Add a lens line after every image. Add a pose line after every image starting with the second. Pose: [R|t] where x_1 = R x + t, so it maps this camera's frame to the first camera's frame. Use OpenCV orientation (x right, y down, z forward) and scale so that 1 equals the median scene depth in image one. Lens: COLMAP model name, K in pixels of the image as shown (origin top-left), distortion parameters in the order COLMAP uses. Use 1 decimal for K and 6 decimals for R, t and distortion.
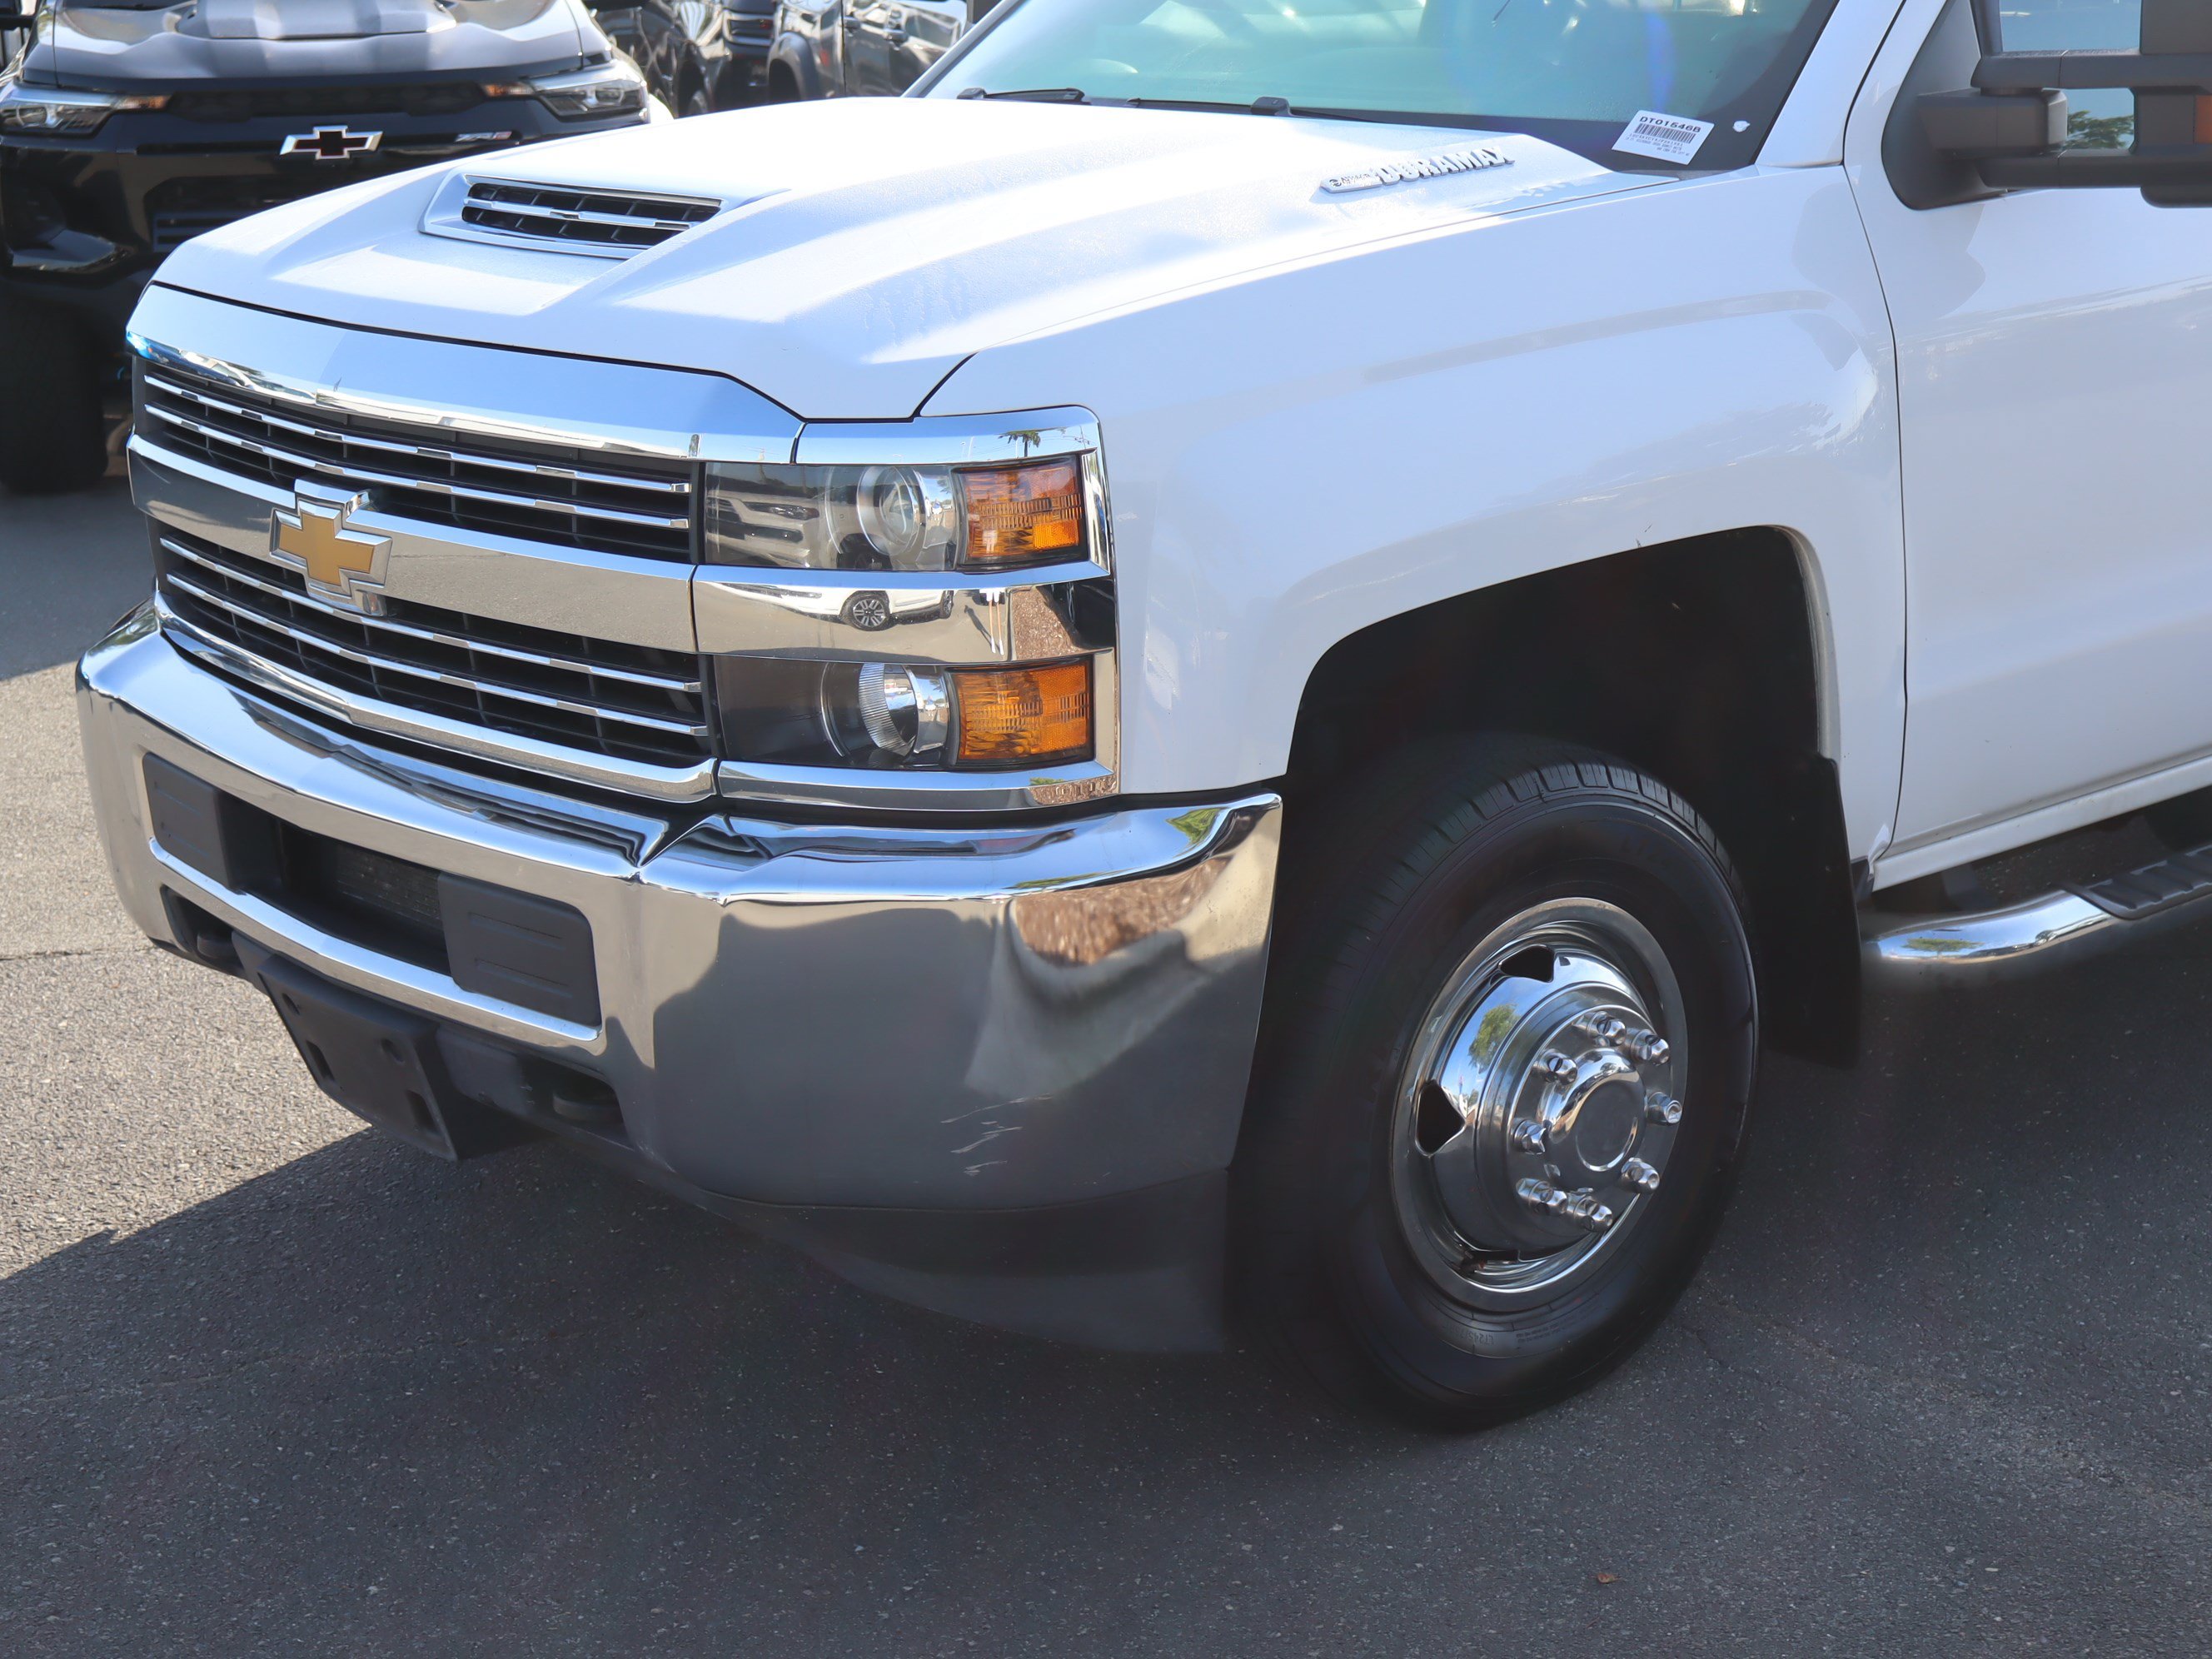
lens RADIAL K [[3620.8, 0, 1106.0], [0, 3620.8, 829.5], [0, 0, 1]] dist [0.000660, 0.040504]
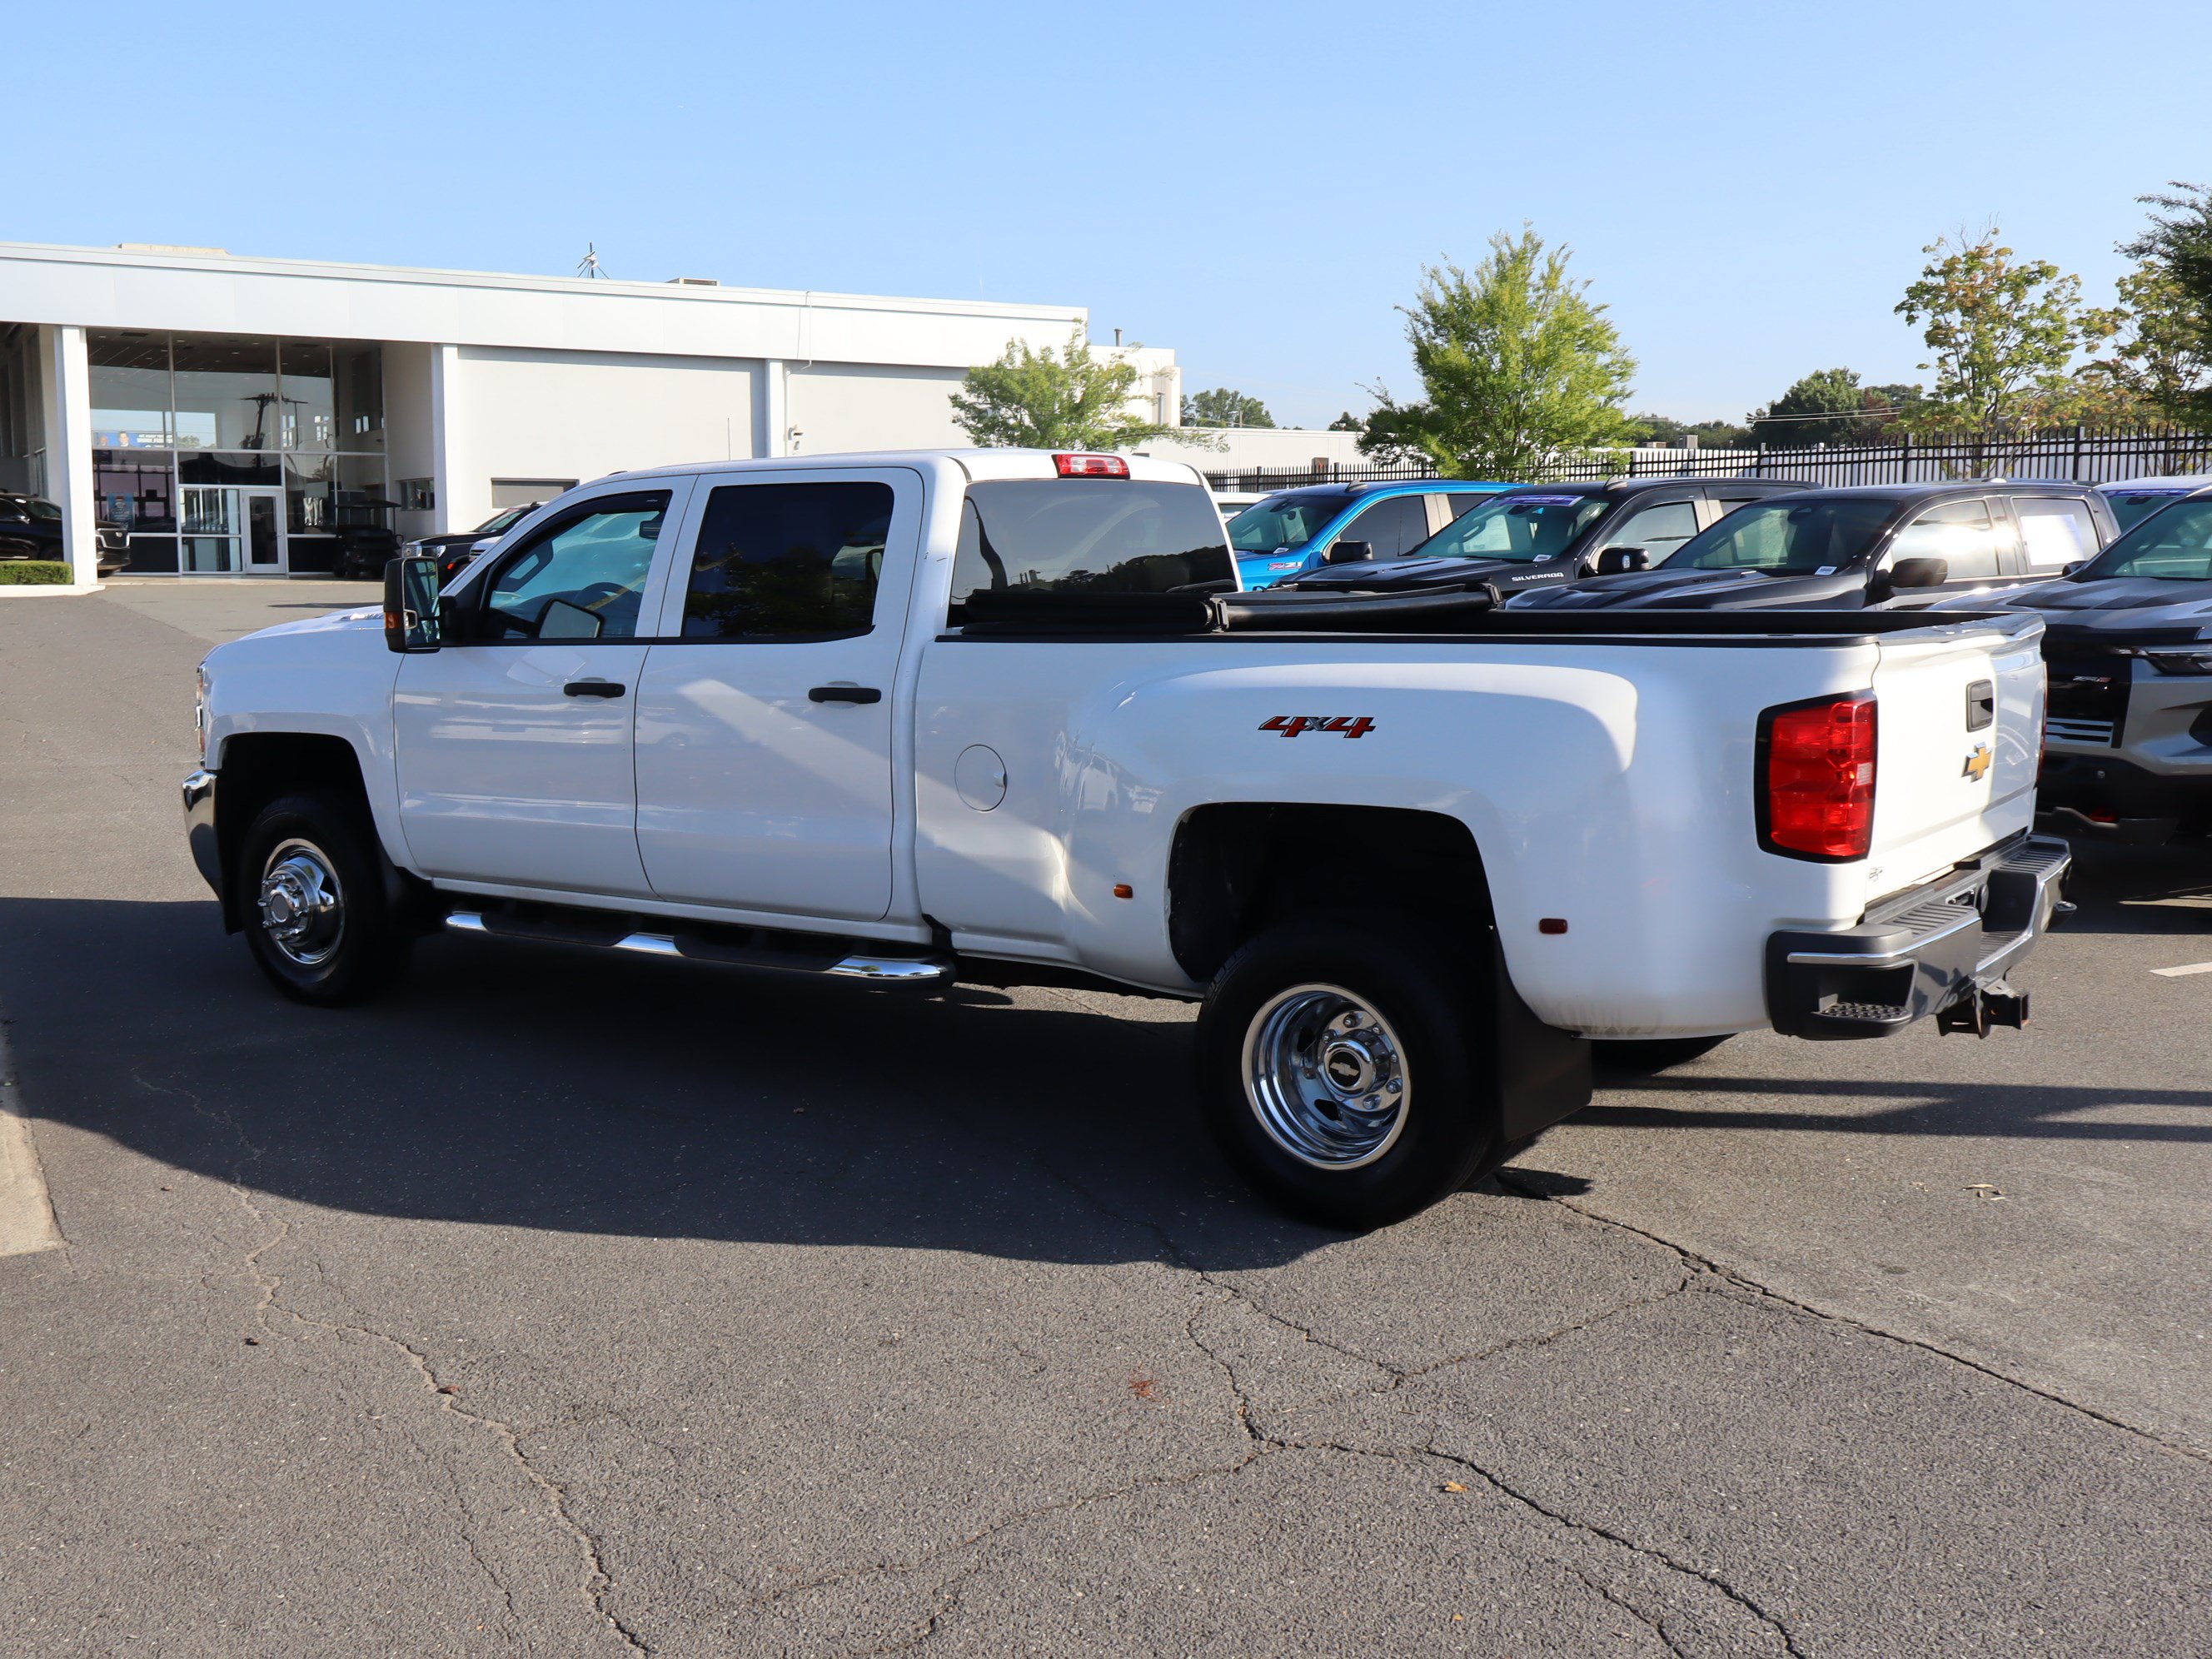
lens RADIAL K [[2408.6, 0, 1106.0], [0, 2408.6, 829.5], [0, 0, 1]] dist [-0.000904, 0.011625]
pose [[0.259467, 0.145621, -0.954710, 2.336674], [-0.250252, 0.964938, 0.079168, -0.336864], [0.932765, 0.218377, 0.286811, 1.052954]]
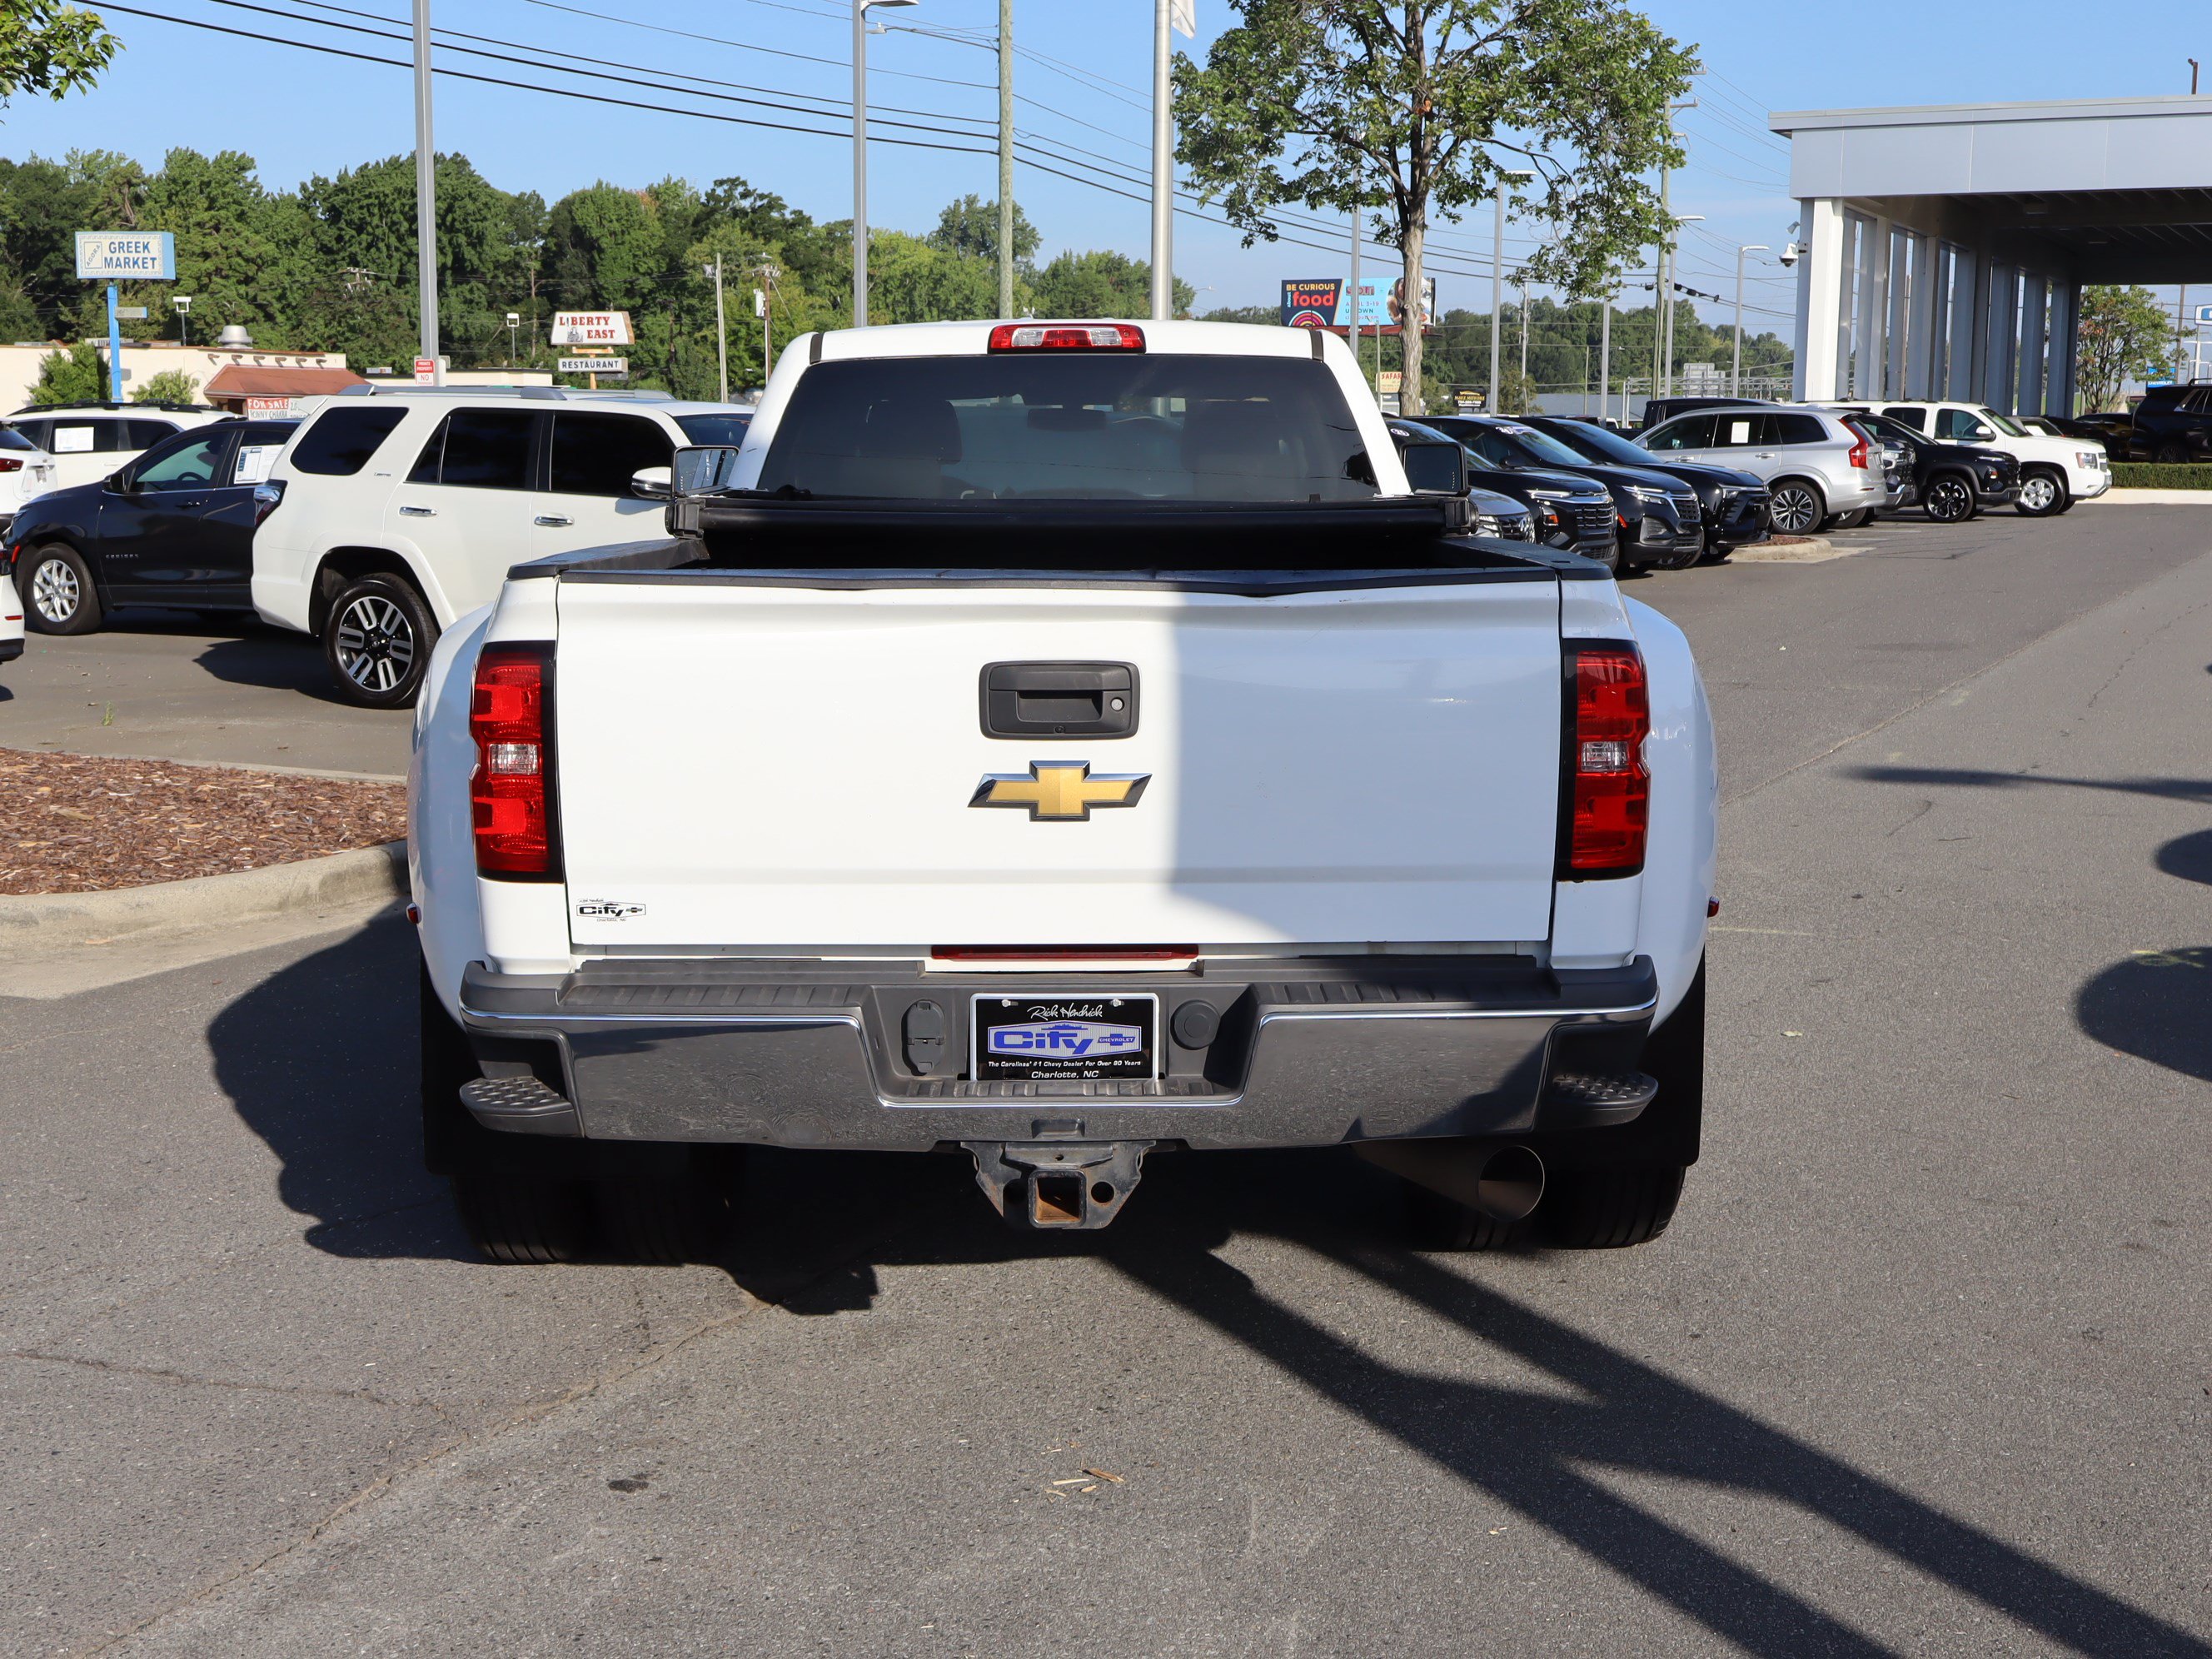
lens RADIAL K [[2795.0, 0, 1106.0], [0, 2795.0, 829.5], [0, 0, 1]] dist [0.014243, -0.010288]
pose [[-0.655183, 0.131942, -0.743860, 1.877811], [-0.178311, 0.929804, 0.321978, -0.700289], [0.734126, 0.343593, -0.585665, 2.506738]]
